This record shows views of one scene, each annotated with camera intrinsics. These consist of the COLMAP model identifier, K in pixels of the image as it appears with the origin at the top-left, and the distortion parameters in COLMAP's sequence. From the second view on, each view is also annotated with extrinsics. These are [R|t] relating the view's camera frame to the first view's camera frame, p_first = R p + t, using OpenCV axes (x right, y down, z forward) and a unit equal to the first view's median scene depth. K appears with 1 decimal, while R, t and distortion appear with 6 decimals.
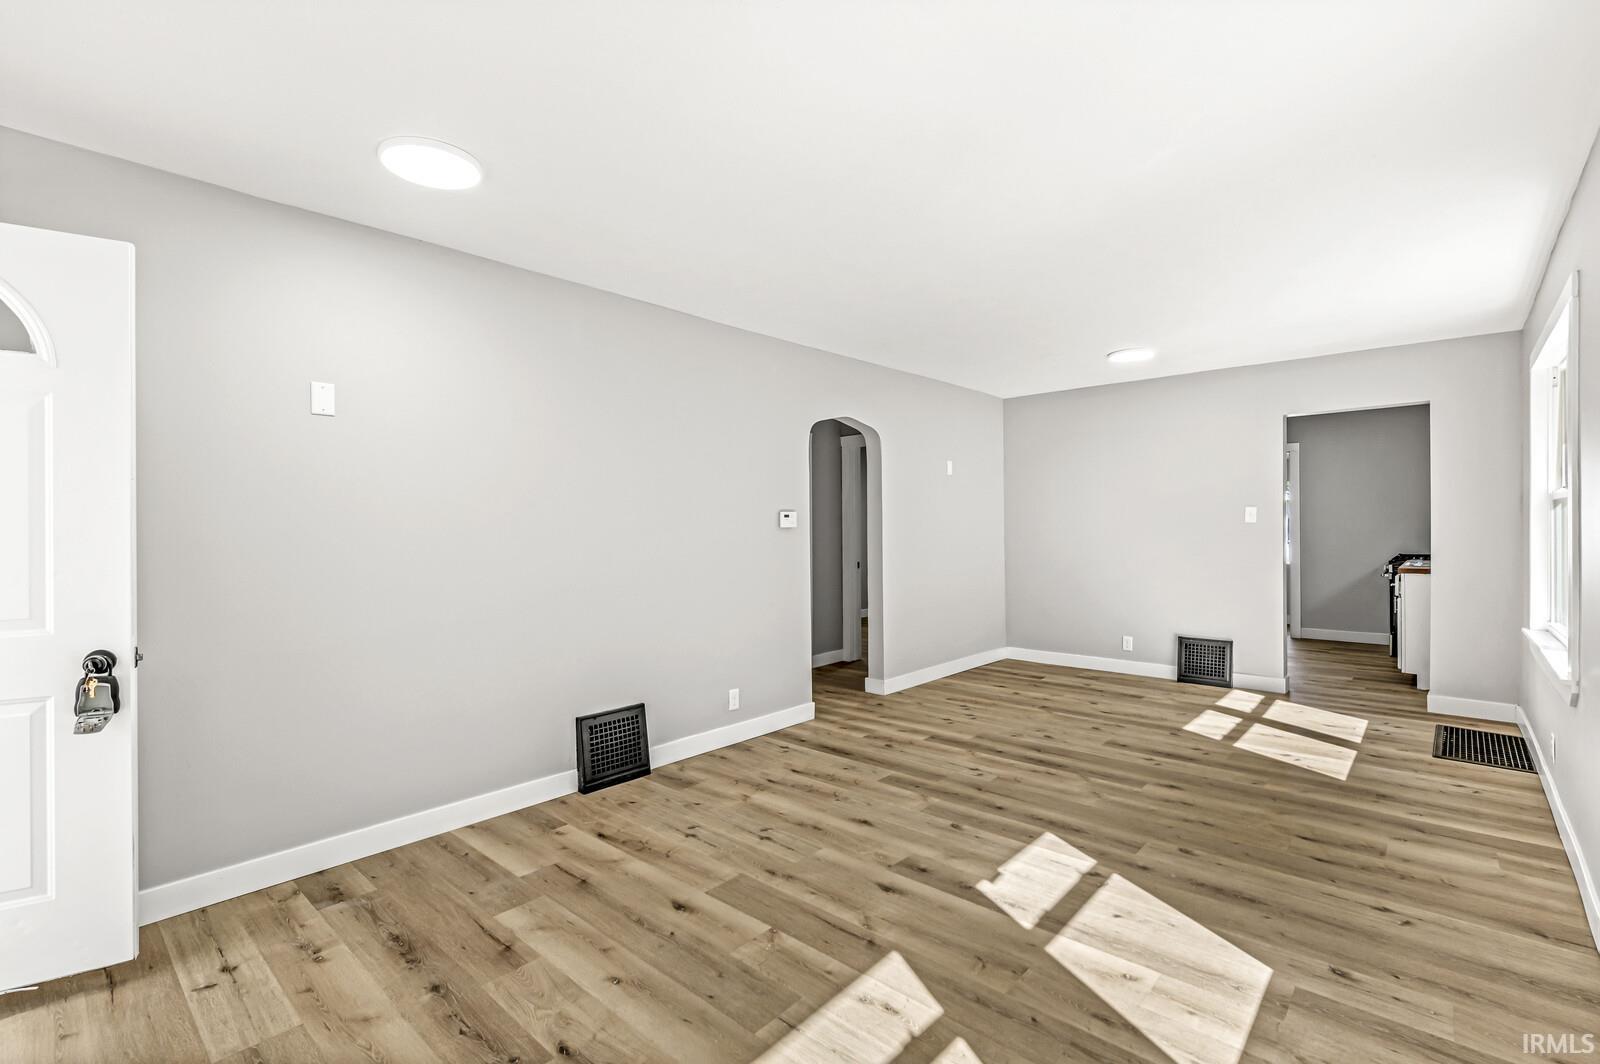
lens RADIAL K [[707.1, 0, 798.5], [0, 707.1, 527.8], [0, 0, 1]] dist [0.001984, 0.000128]
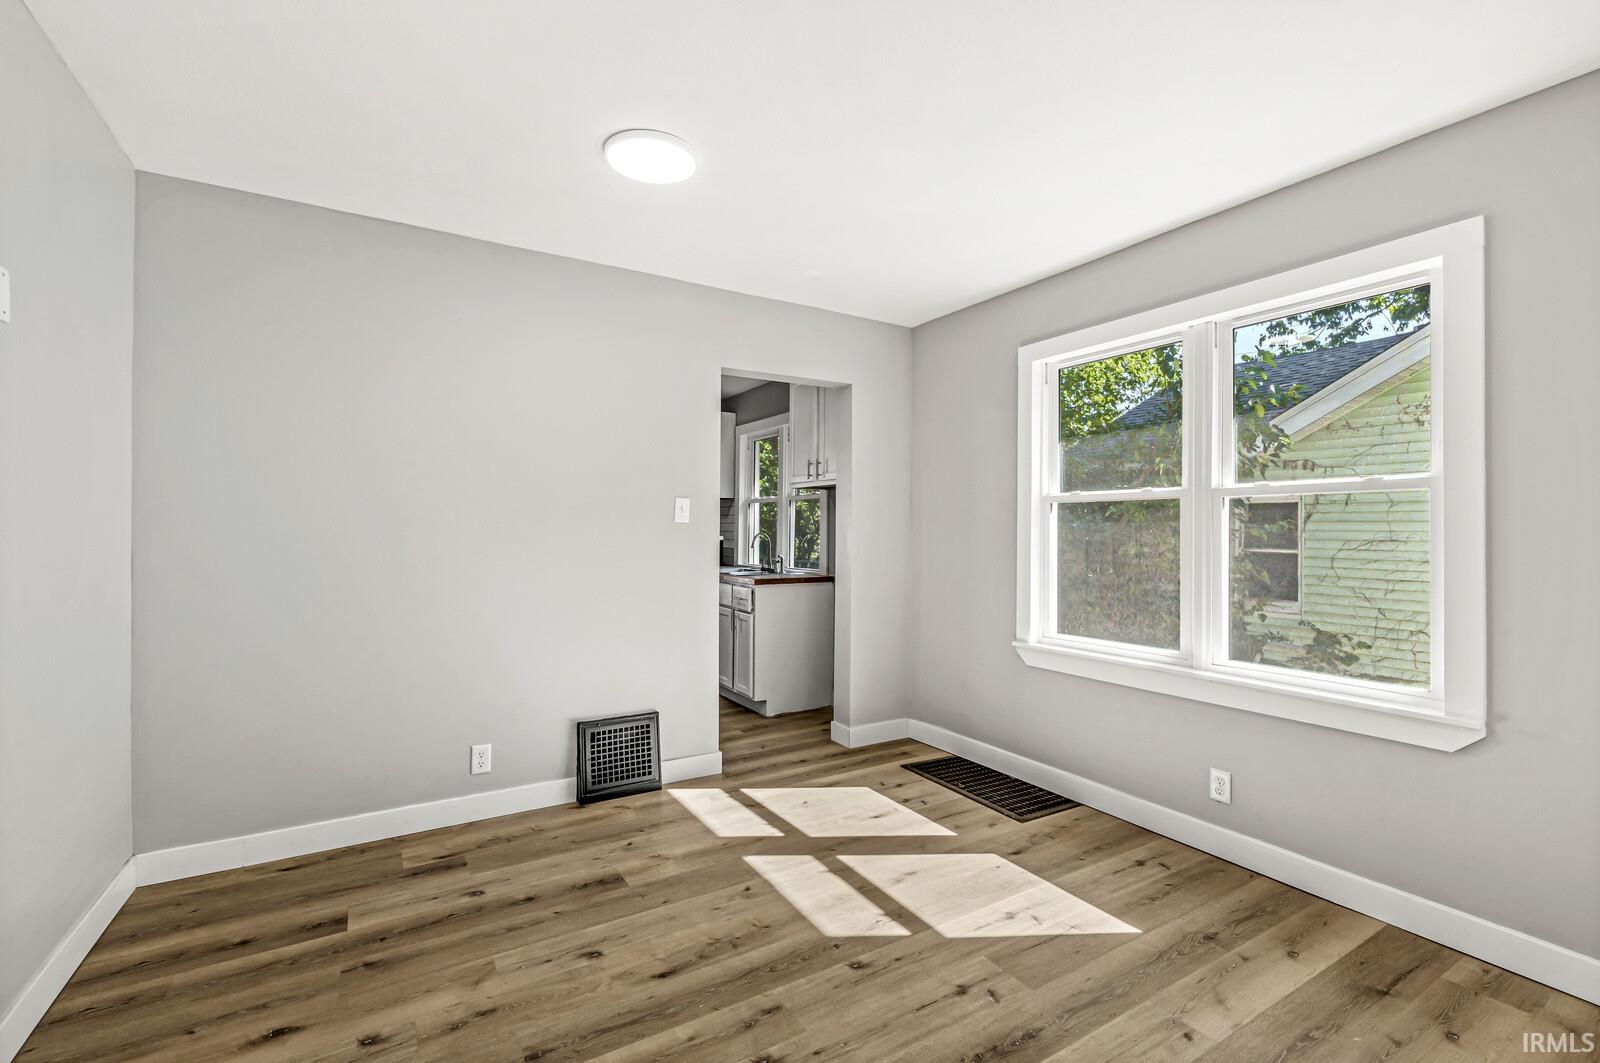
lens RADIAL K [[707.1, 0, 797.0], [0, 707.1, 525.8], [0, 0, 1]] dist [0.001984, 0.000128]
pose [[0.296348, 0.009689, 0.955031, 0.052245], [0.002295, 0.999938, -0.010856, 0.002839], [-0.955077, 0.005409, 0.296308, 0.699443]]
